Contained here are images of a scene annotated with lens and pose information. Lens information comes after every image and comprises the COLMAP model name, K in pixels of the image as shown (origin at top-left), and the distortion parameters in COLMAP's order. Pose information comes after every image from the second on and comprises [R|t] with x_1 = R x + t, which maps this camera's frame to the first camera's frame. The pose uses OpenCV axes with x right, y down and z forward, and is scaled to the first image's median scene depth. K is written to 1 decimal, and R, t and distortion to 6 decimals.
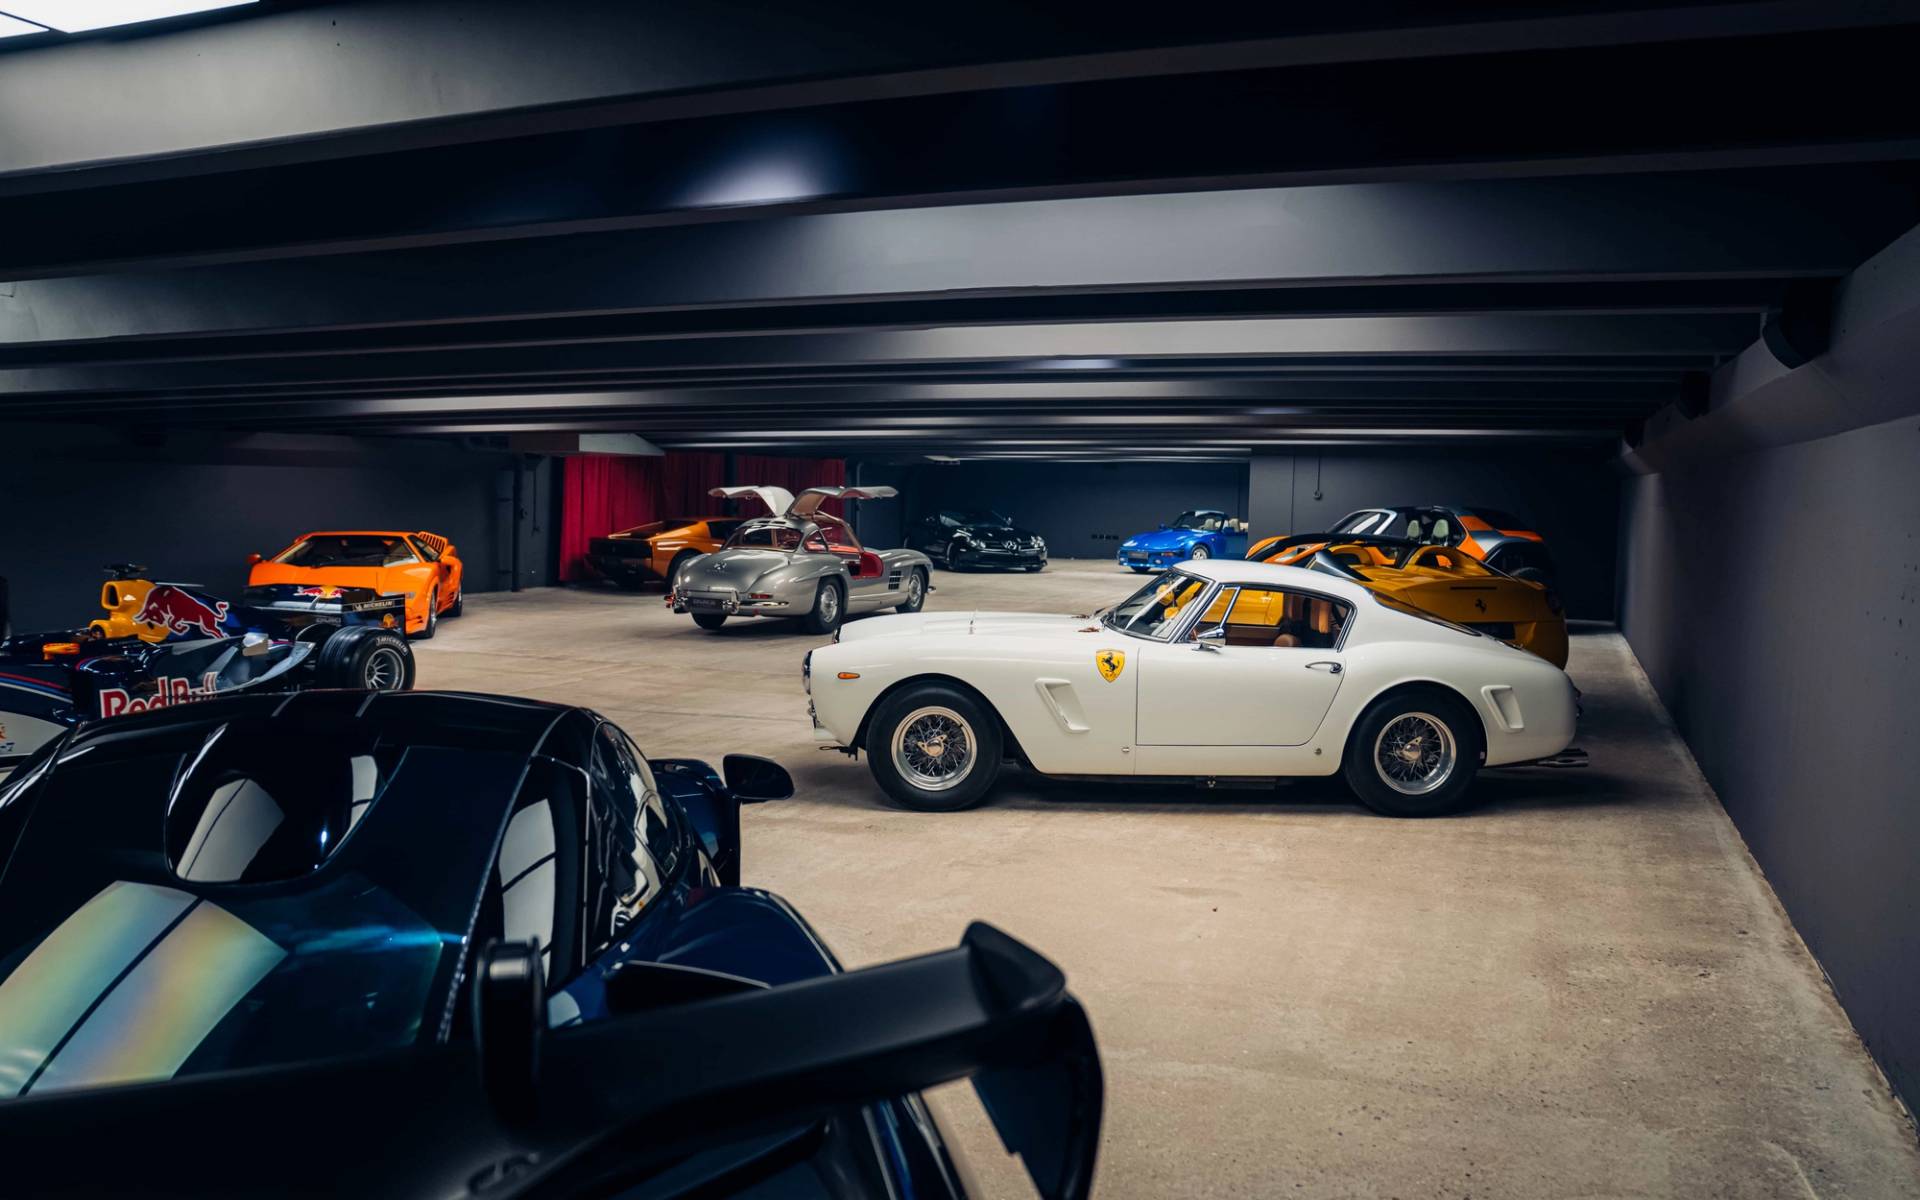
lens RADIAL K [[1603.3, 0, 962.4], [0, 1603.3, 573.0], [0, 0, 1]] dist [-0.003048, 0.005064]
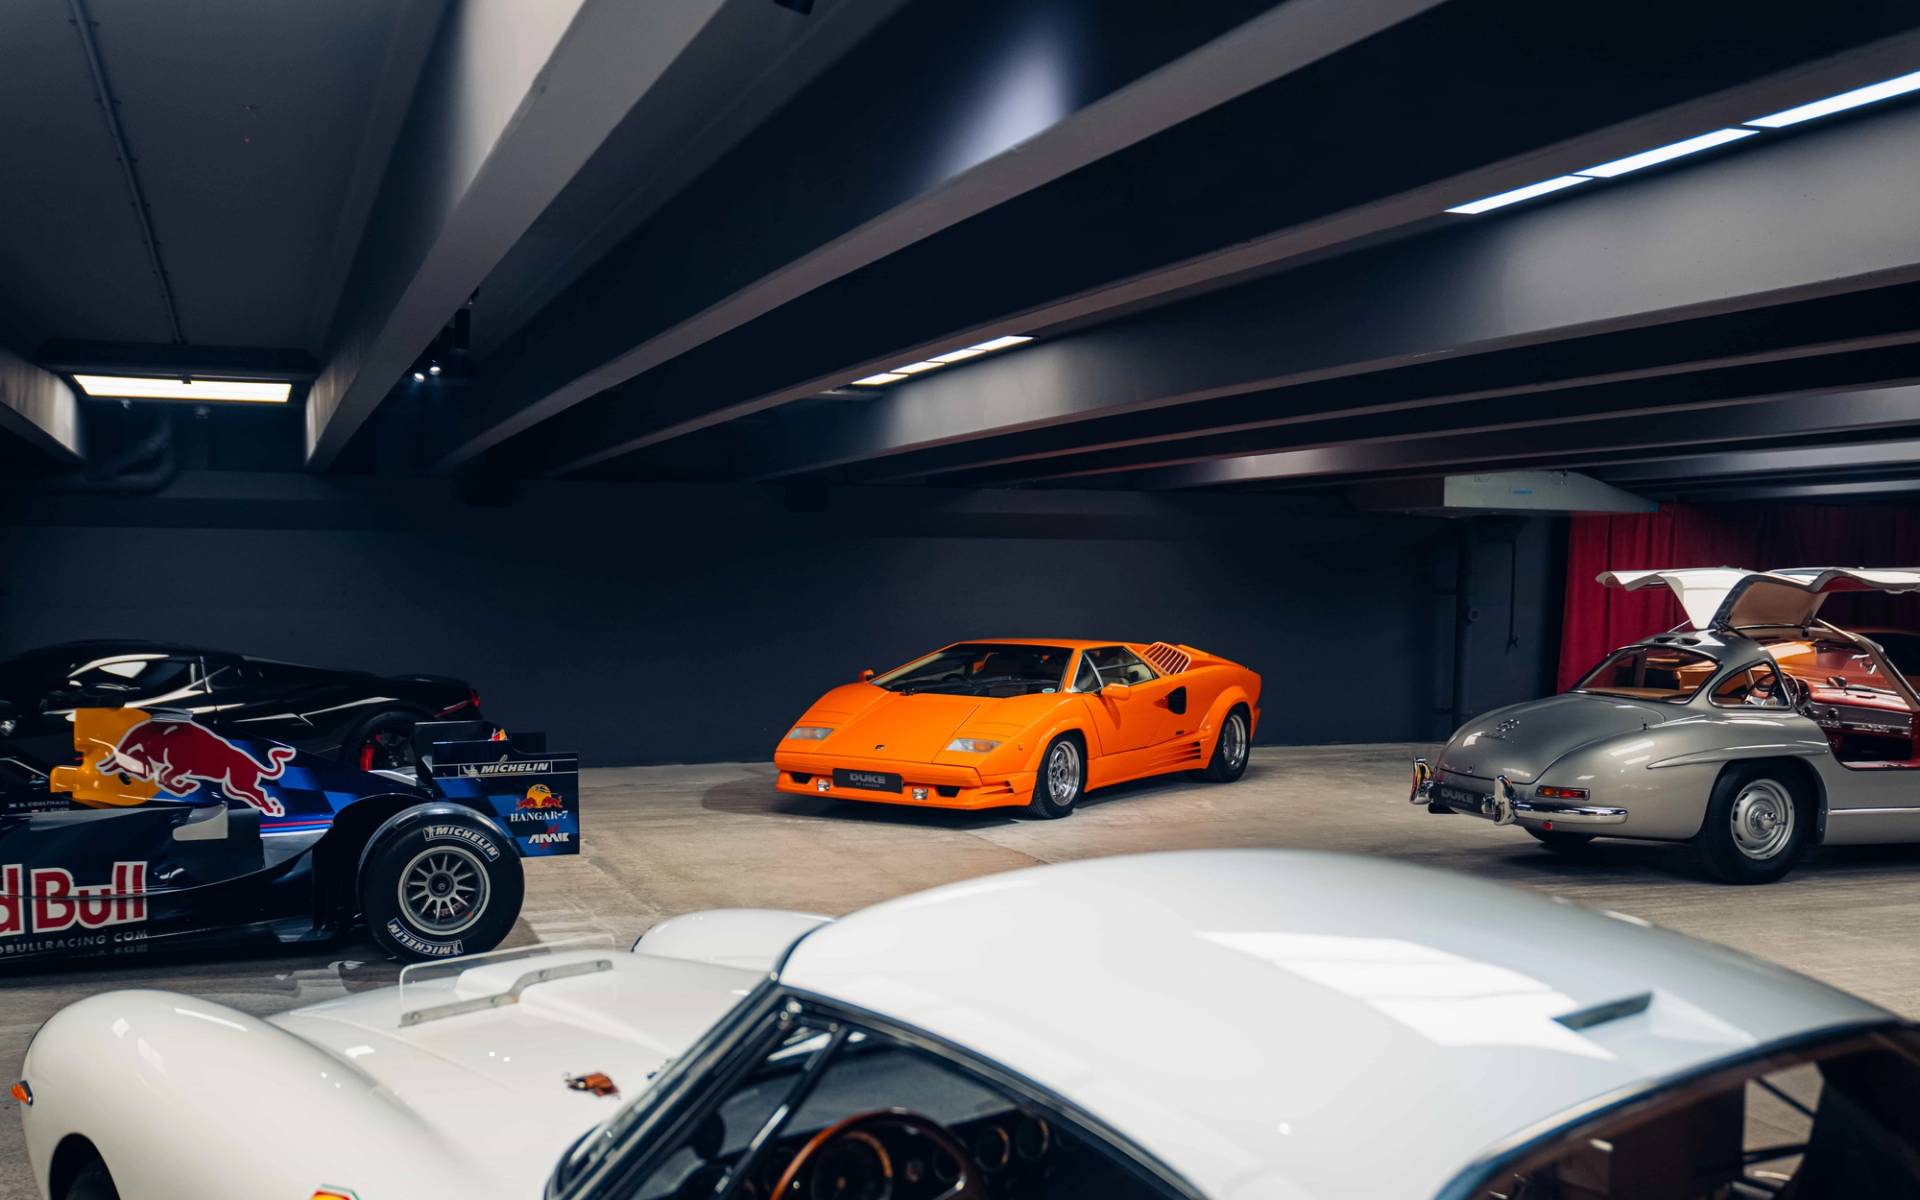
lens RADIAL K [[2029.2, 0, 960.0], [0, 2029.2, 600.0], [0, 0, 1]] dist [-0.039346, 0.008360]
pose [[0.666838, 0.009848, -0.745138, 0.205009], [-0.041385, 0.998859, -0.023835, -0.021516], [0.744053, 0.046732, 0.666485, 0.453126]]
